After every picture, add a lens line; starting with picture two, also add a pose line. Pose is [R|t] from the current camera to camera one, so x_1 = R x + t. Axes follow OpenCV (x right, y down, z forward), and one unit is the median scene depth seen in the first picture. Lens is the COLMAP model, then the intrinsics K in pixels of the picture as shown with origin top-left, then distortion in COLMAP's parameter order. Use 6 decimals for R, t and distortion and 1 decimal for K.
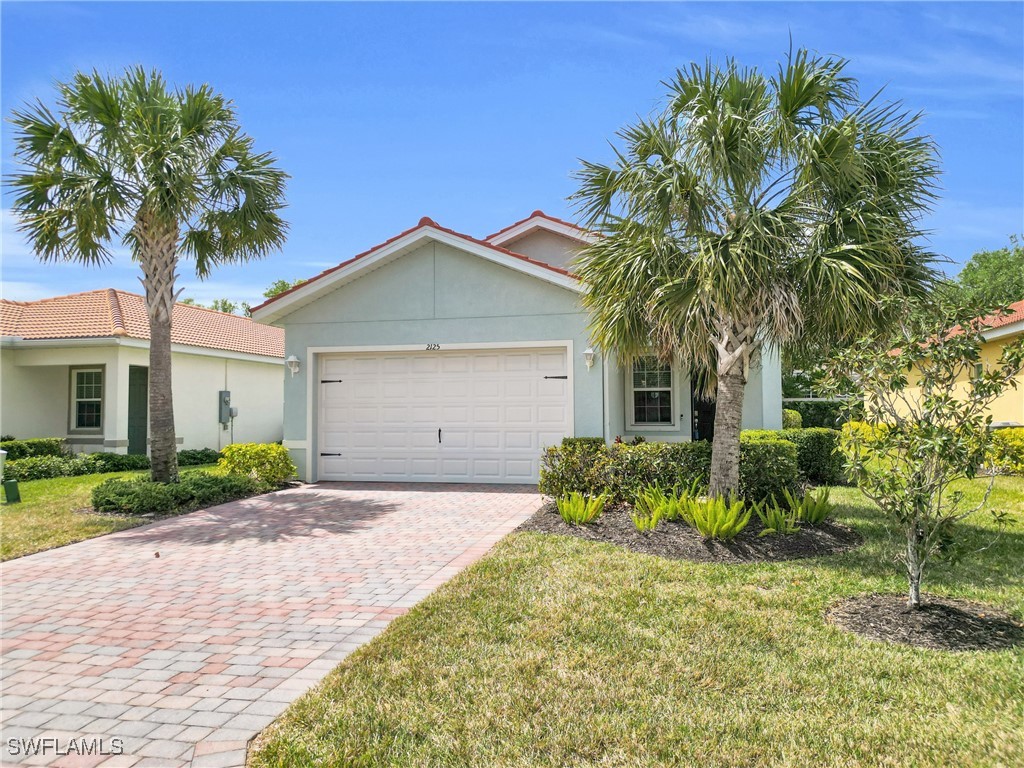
lens RADIAL K [[717.7, 0, 512.0], [0, 717.7, 384.0], [0, 0, 1]] dist [0.076932, -0.071077]
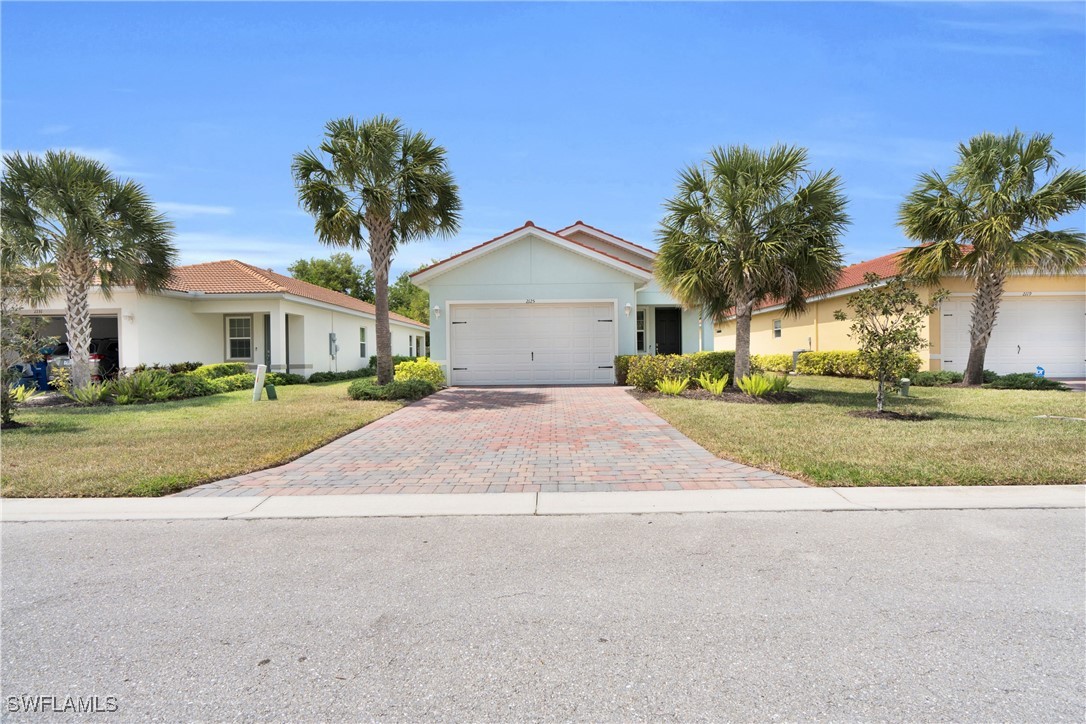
lens RADIAL K [[488.9, 0, 546.6], [0, 488.9, 361.0], [0, 0, 1]] dist [-0.013754, 0.000094]
pose [[0.970871, -0.008744, 0.239445, -0.396402], [-0.002009, 0.999002, 0.044625, 0.039200], [-0.239596, -0.043806, 0.969884, -0.102539]]
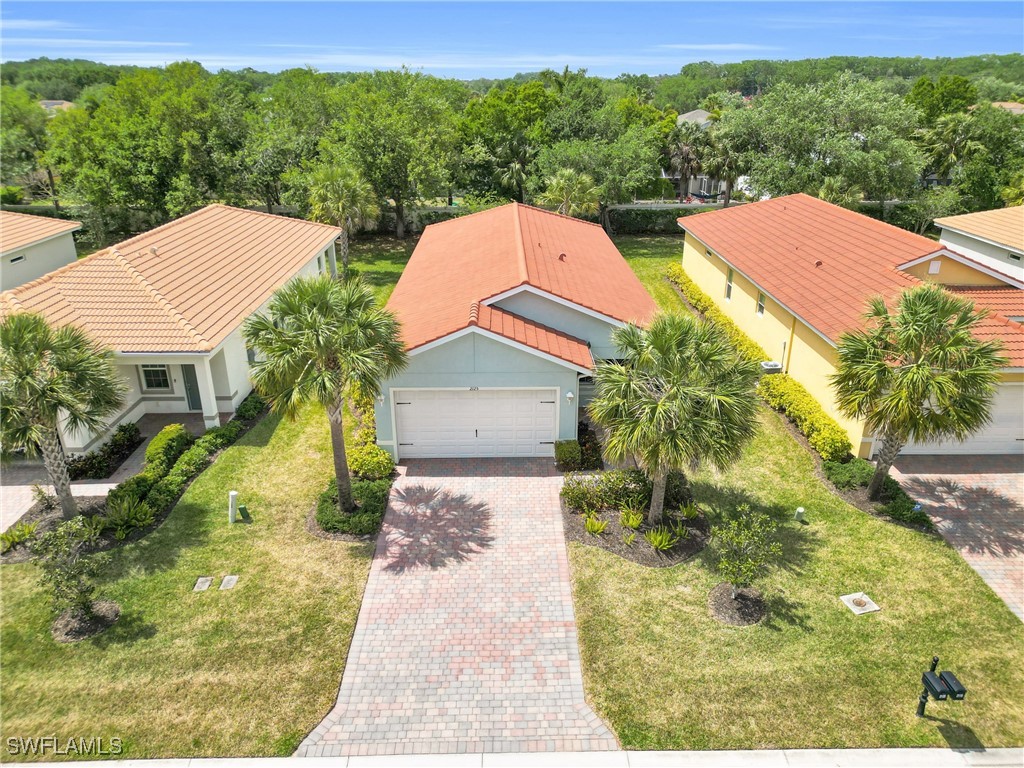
lens RADIAL K [[717.7, 0, 512.0], [0, 717.7, 384.0], [0, 0, 1]] dist [0.076932, -0.071077]
pose [[0.965292, -0.097358, 0.242348, -0.491495], [-0.014273, 0.906872, 0.421164, -0.875334], [-0.260782, -0.410005, 0.874007, -0.521612]]
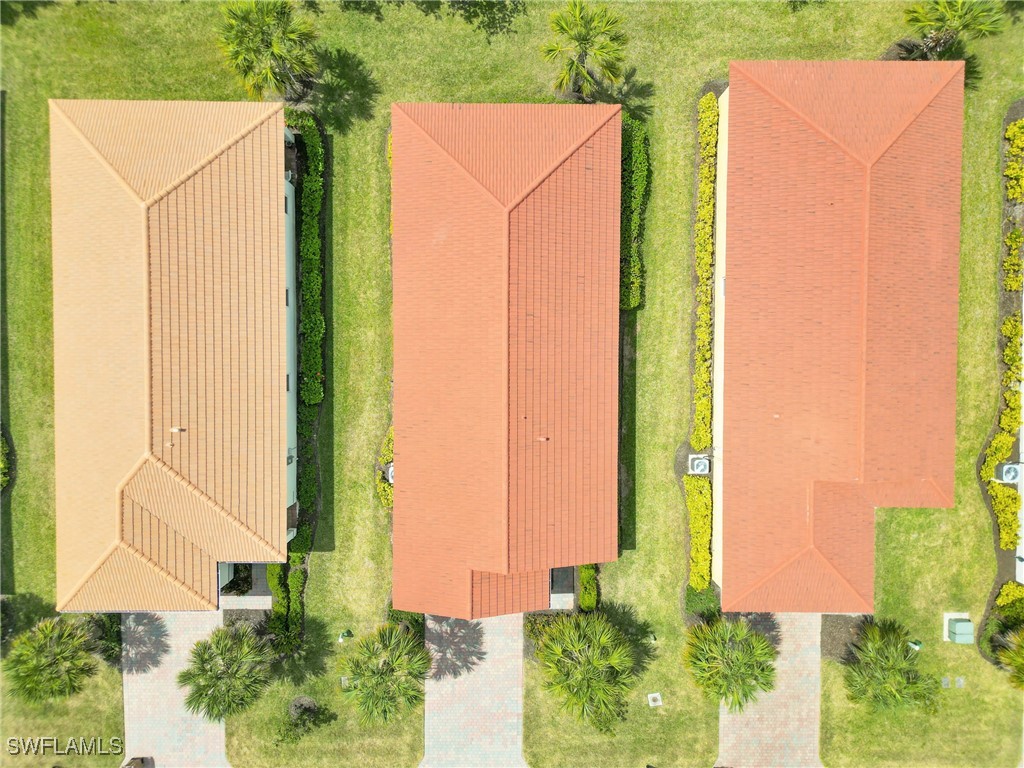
lens RADIAL K [[717.7, 0, 512.0], [0, 717.7, 384.0], [0, 0, 1]] dist [0.076932, -0.071077]
pose [[0.969816, -0.243817, 0.003216, 0.234026], [-0.020362, -0.067838, 0.997489, -2.956519], [-0.242986, -0.967446, -0.070755, 2.161551]]
